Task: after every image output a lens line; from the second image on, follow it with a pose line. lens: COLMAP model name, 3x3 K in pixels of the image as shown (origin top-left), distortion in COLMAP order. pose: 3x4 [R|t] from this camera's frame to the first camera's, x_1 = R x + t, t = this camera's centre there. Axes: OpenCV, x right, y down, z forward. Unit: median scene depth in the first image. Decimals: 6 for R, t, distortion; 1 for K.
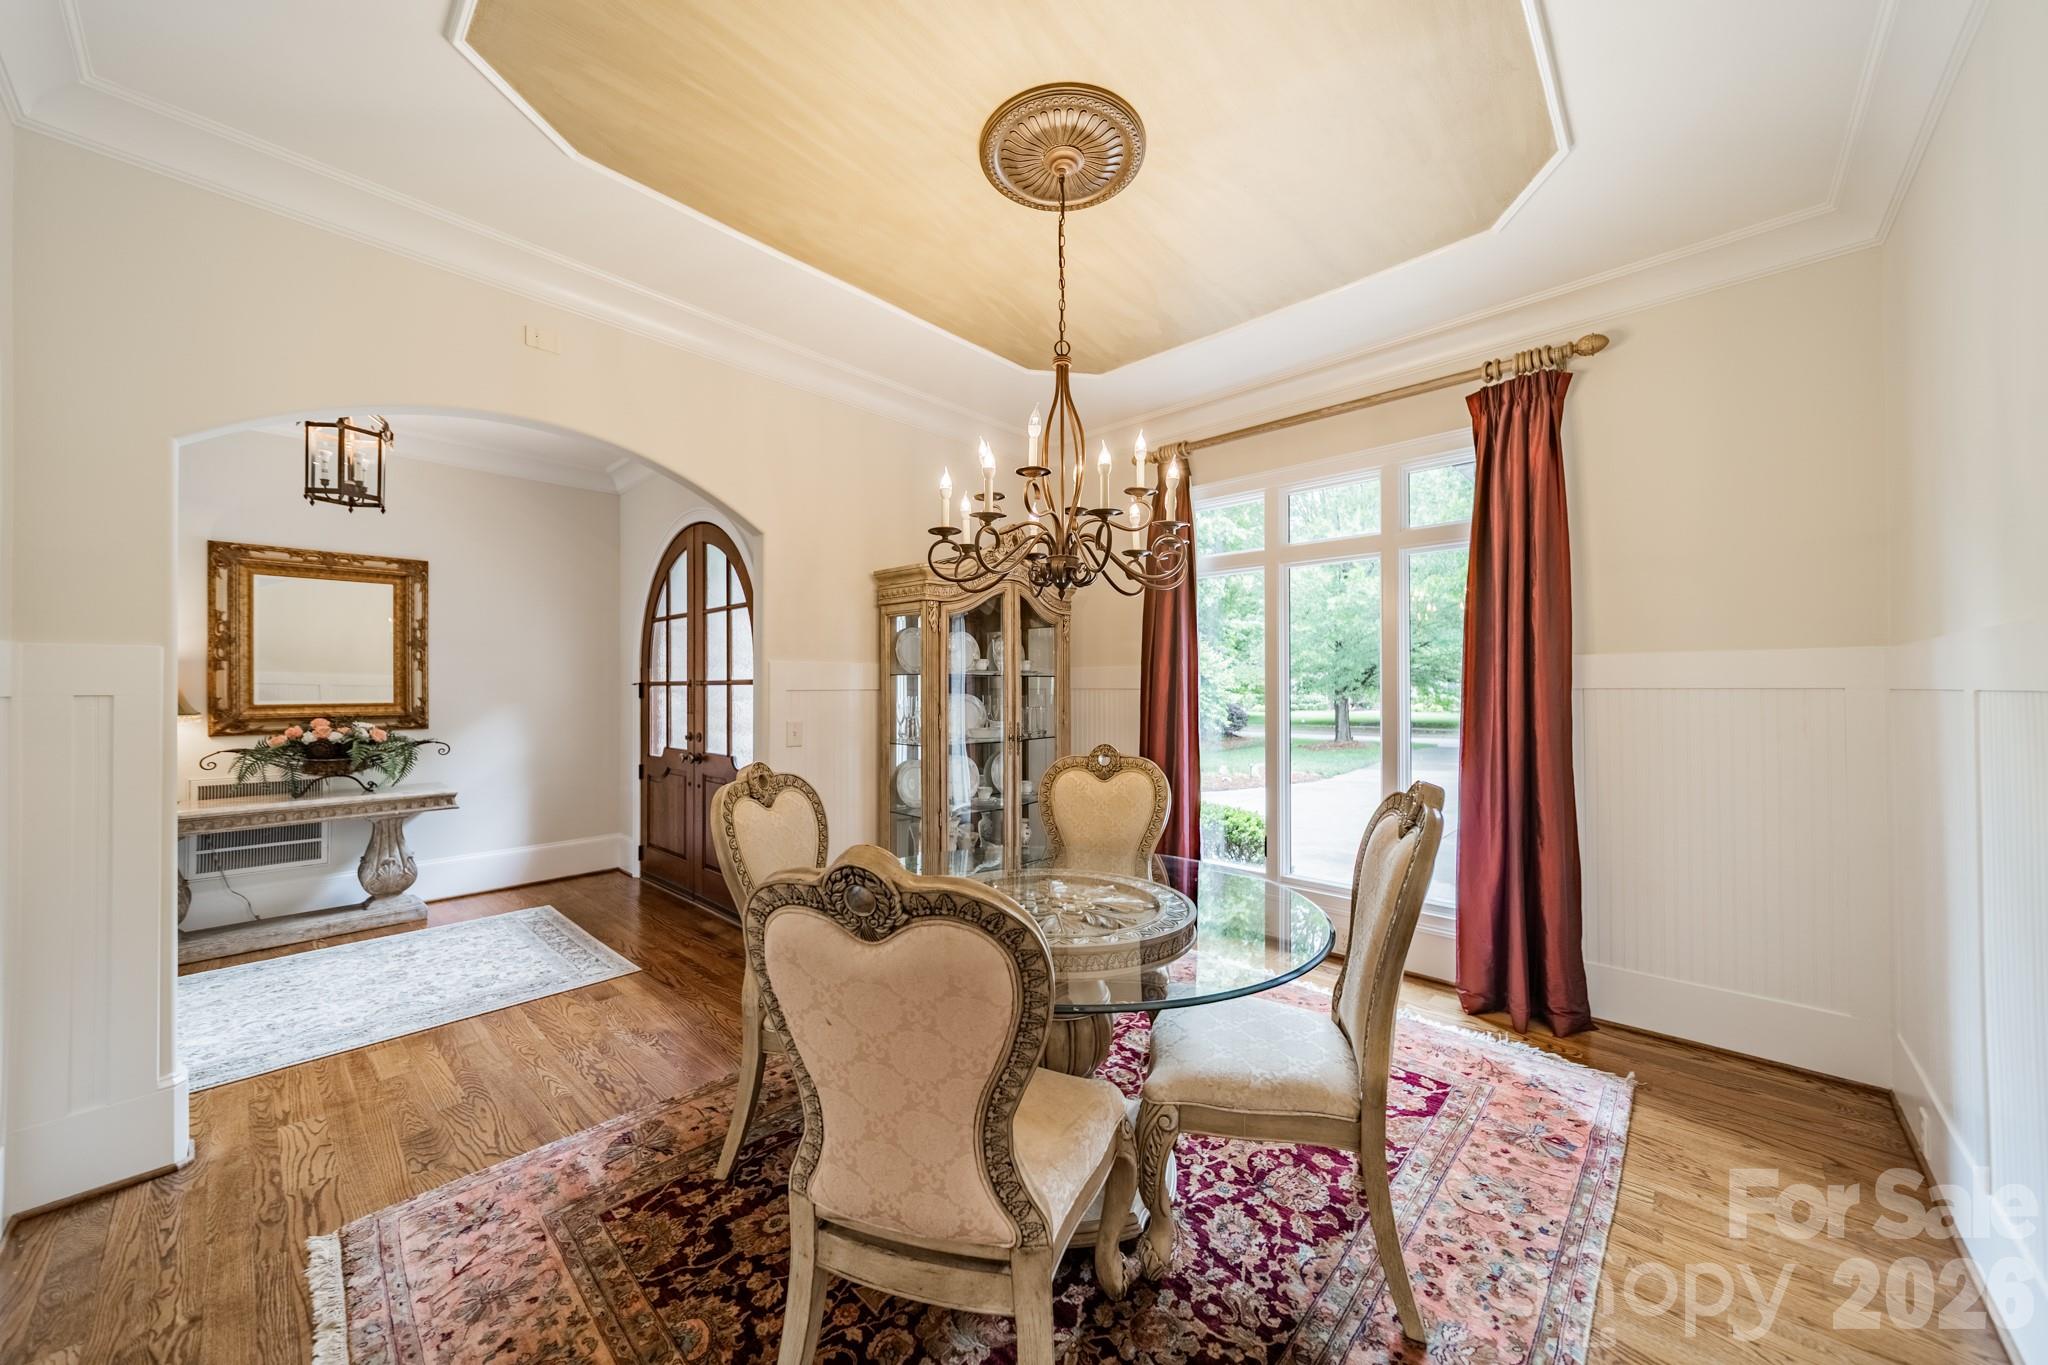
lens RADIAL K [[720.8, 0, 1021.7], [0, 720.8, 680.6], [0, 0, 1]] dist [0.007084, 0.000285]
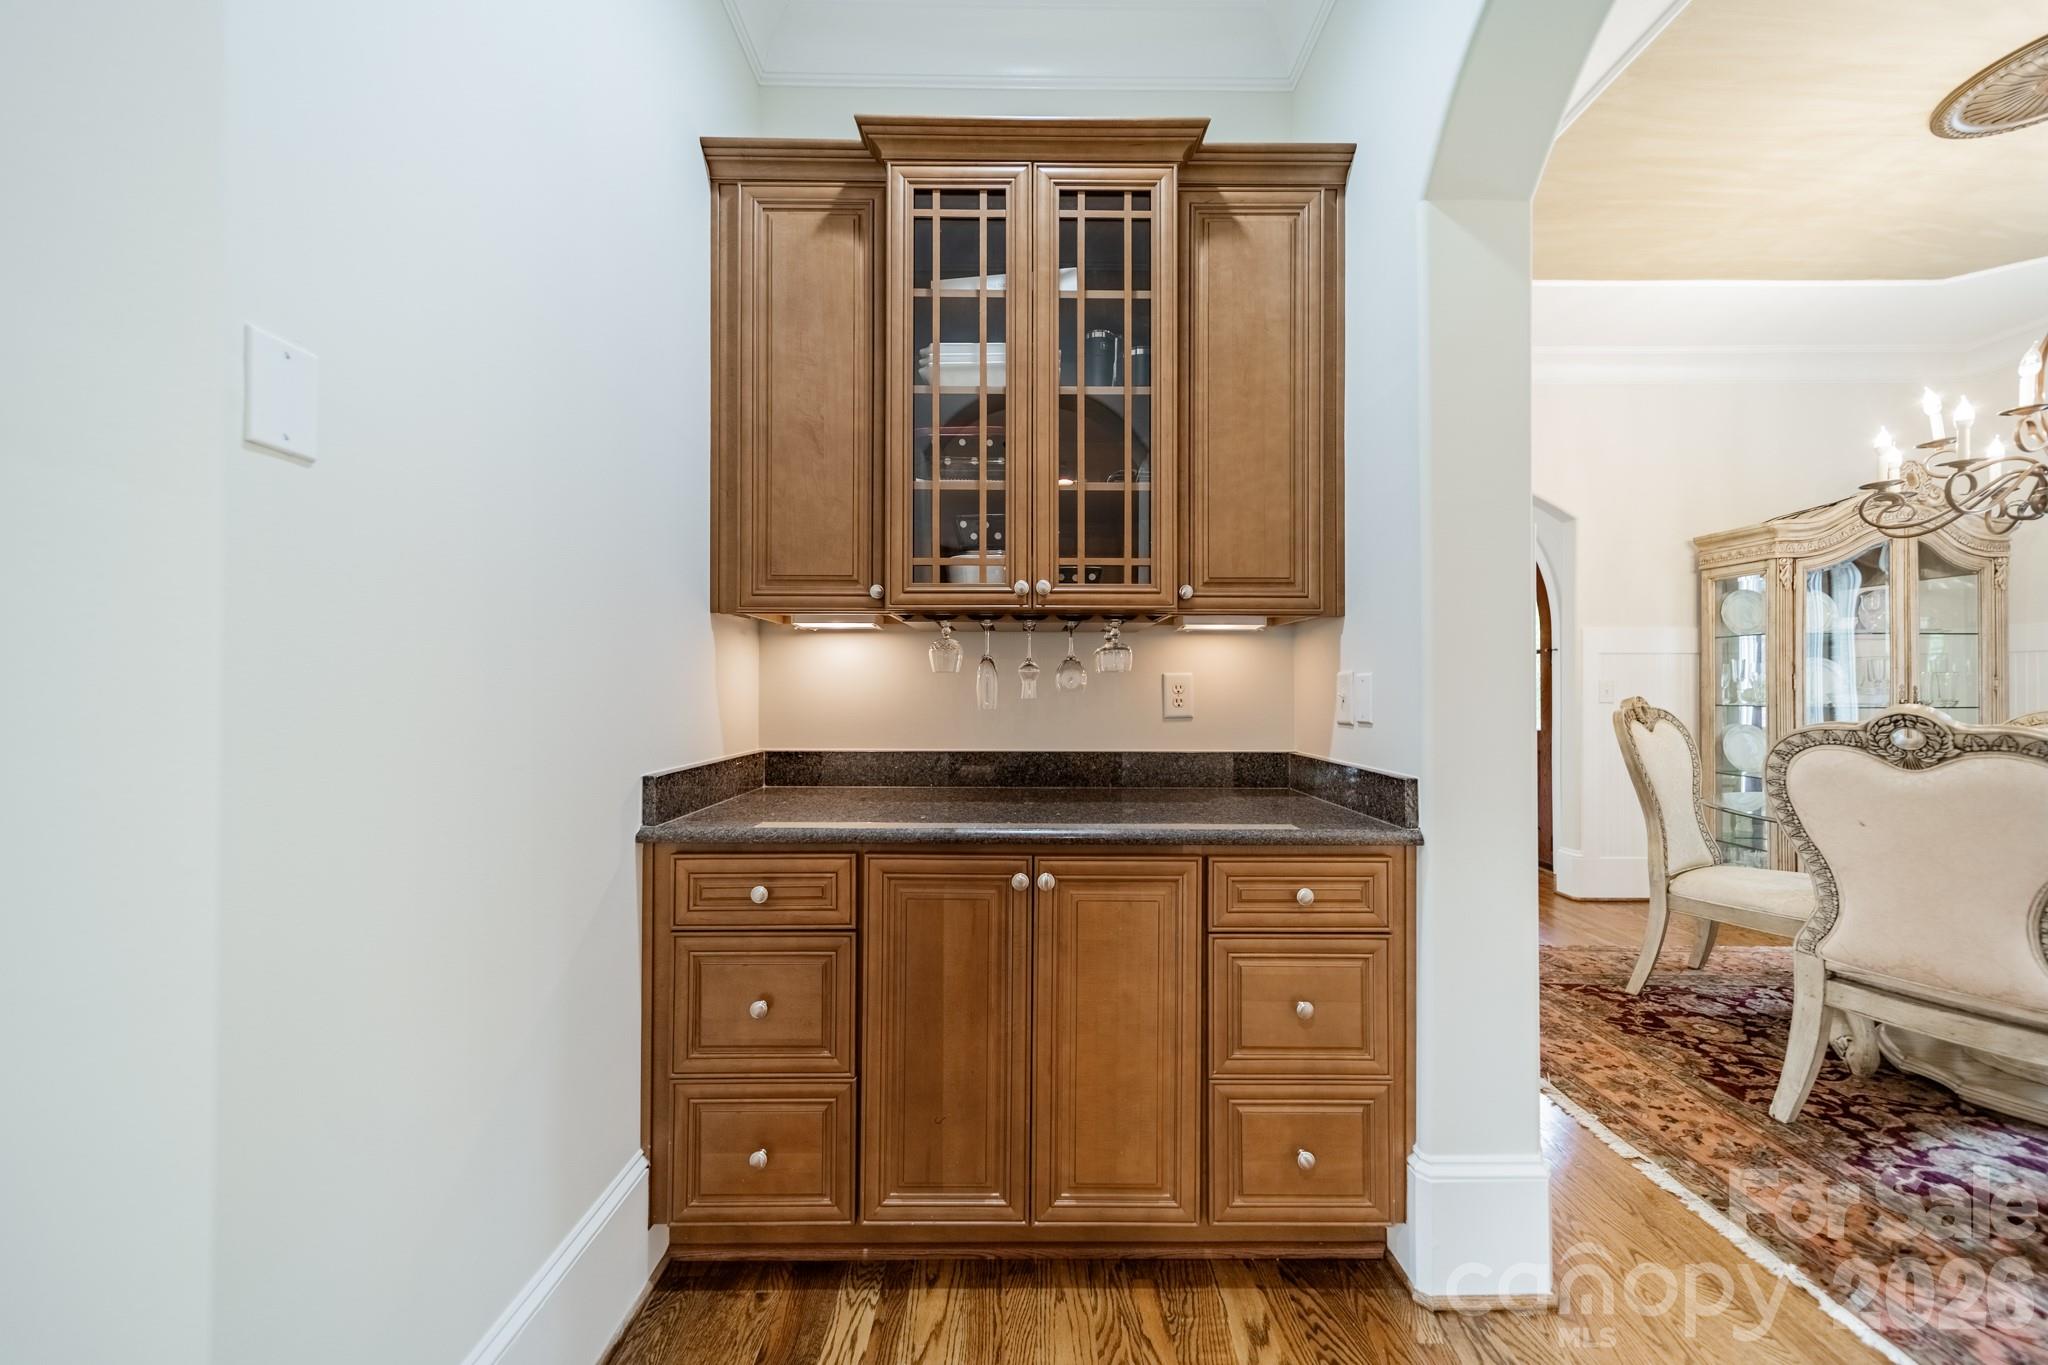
lens RADIAL K [[720.8, 0, 1024.9], [0, 720.8, 683.3], [0, 0, 1]] dist [0.007084, 0.000285]
pose [[0.690386, -0.000316, -0.723441, -0.226287], [0.001956, 0.999997, 0.001430, 0.103658], [0.723438, -0.002402, 0.690385, -0.800812]]
